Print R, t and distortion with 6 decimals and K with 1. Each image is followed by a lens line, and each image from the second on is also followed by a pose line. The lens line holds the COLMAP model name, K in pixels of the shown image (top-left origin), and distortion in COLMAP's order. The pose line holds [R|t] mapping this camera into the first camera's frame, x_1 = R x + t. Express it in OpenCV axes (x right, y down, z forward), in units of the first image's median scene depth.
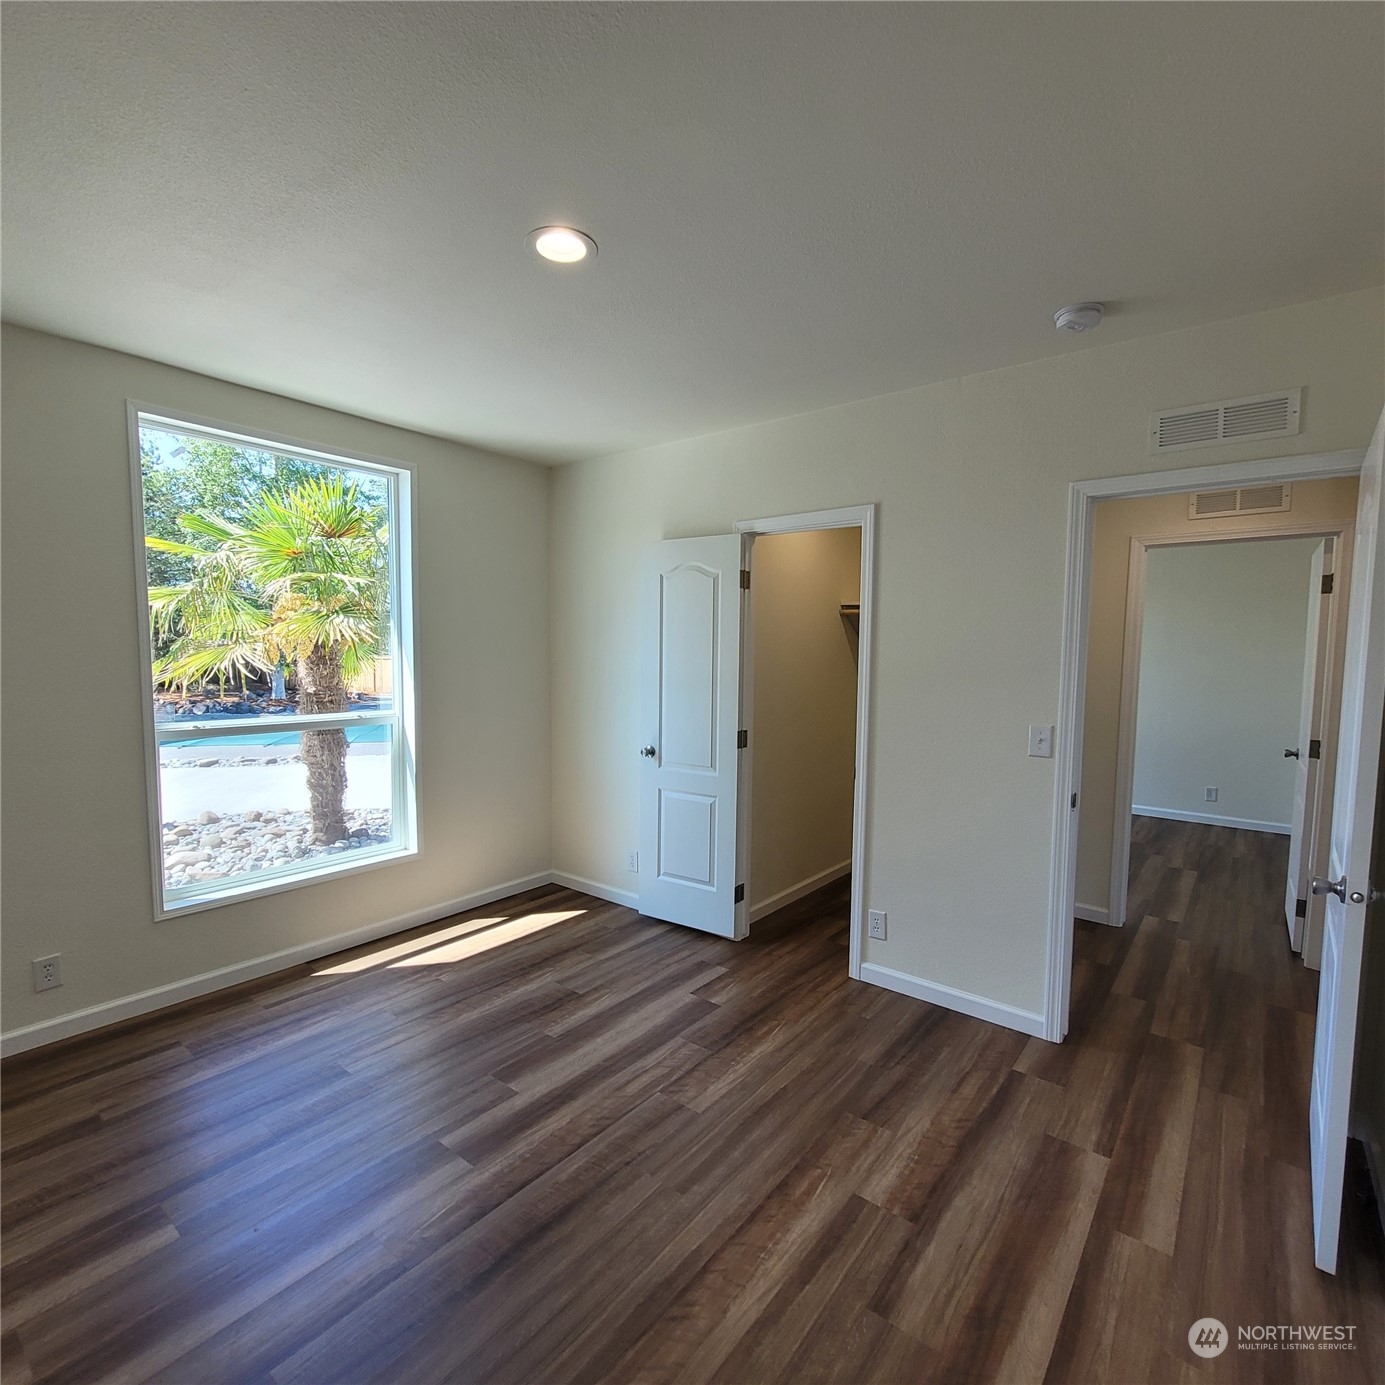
lens RADIAL K [[721.0, 0, 697.6], [0, 721.0, 685.4], [0, 0, 1]] dist [0.000142, -0.000990]
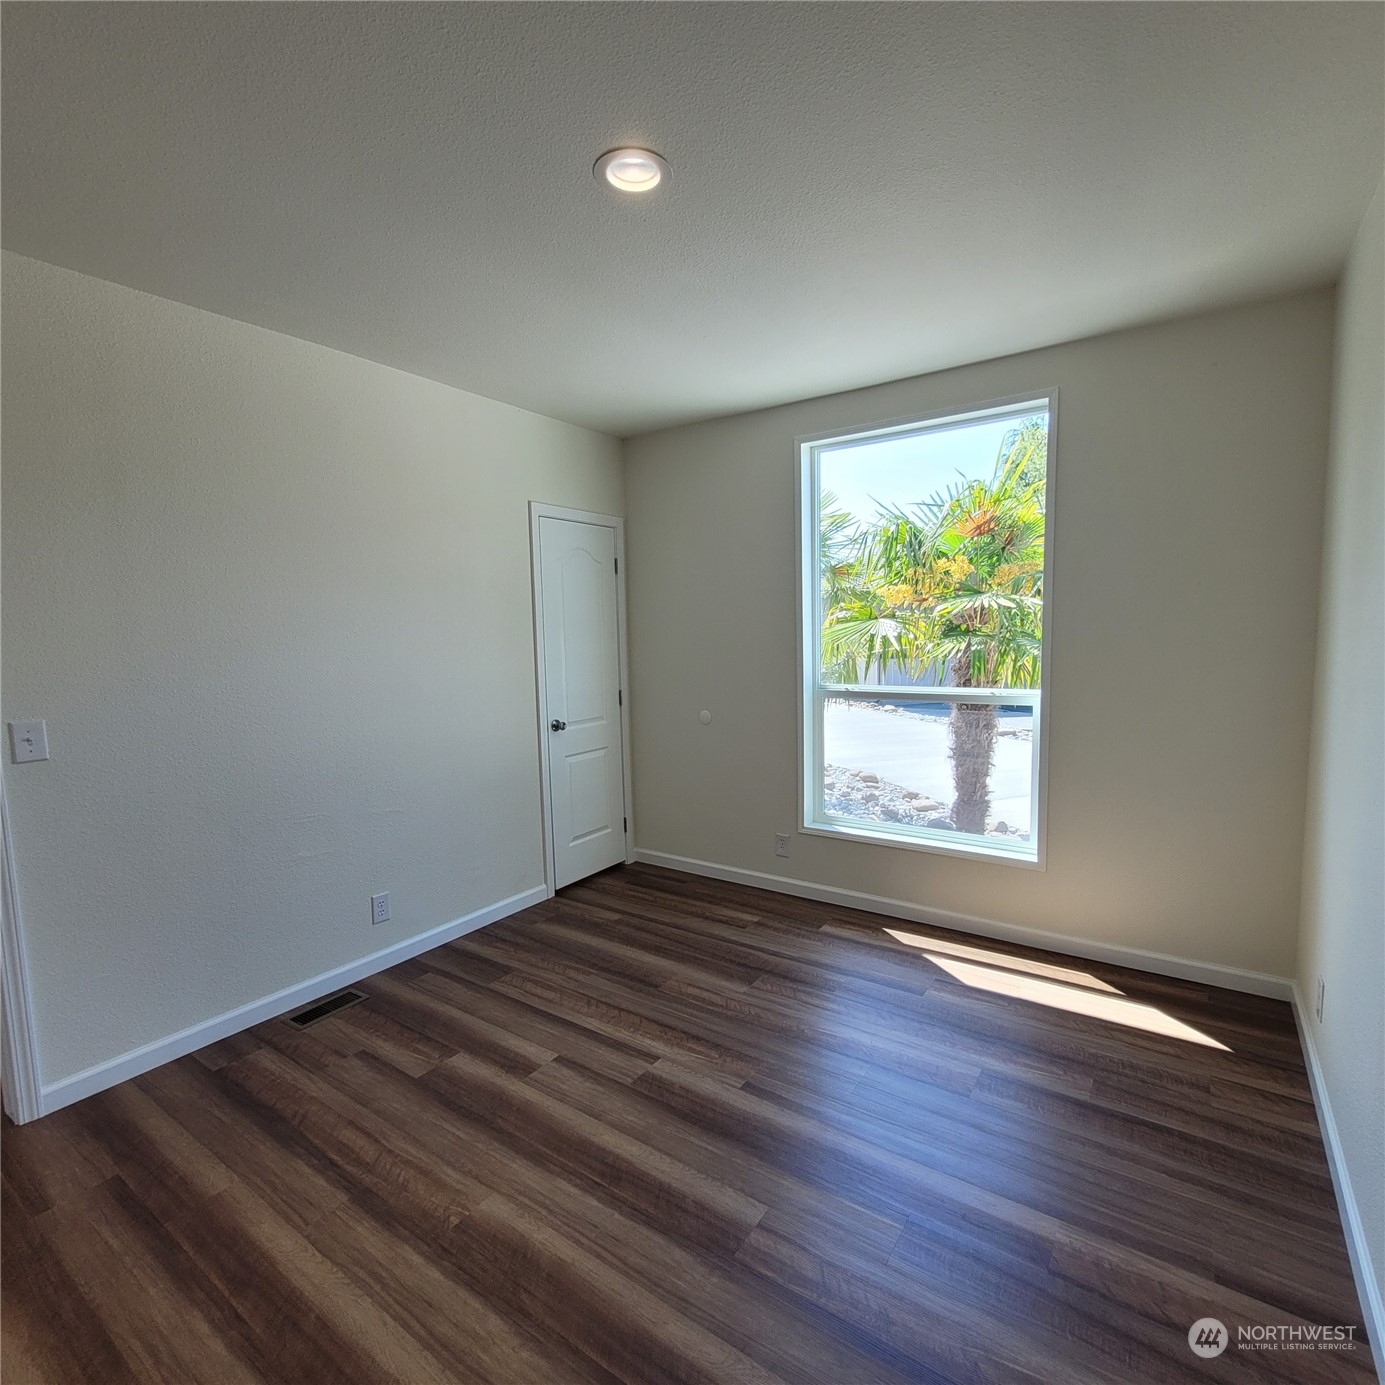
lens RADIAL K [[721.0, 0, 688.2], [0, 721.0, 699.6], [0, 0, 1]] dist [0.000142, -0.000990]
pose [[0.059295, 0.084199, -0.994683, 0.422296], [-0.028146, 0.996181, 0.082647, -0.015302], [0.997844, 0.023096, 0.061439, 0.556527]]
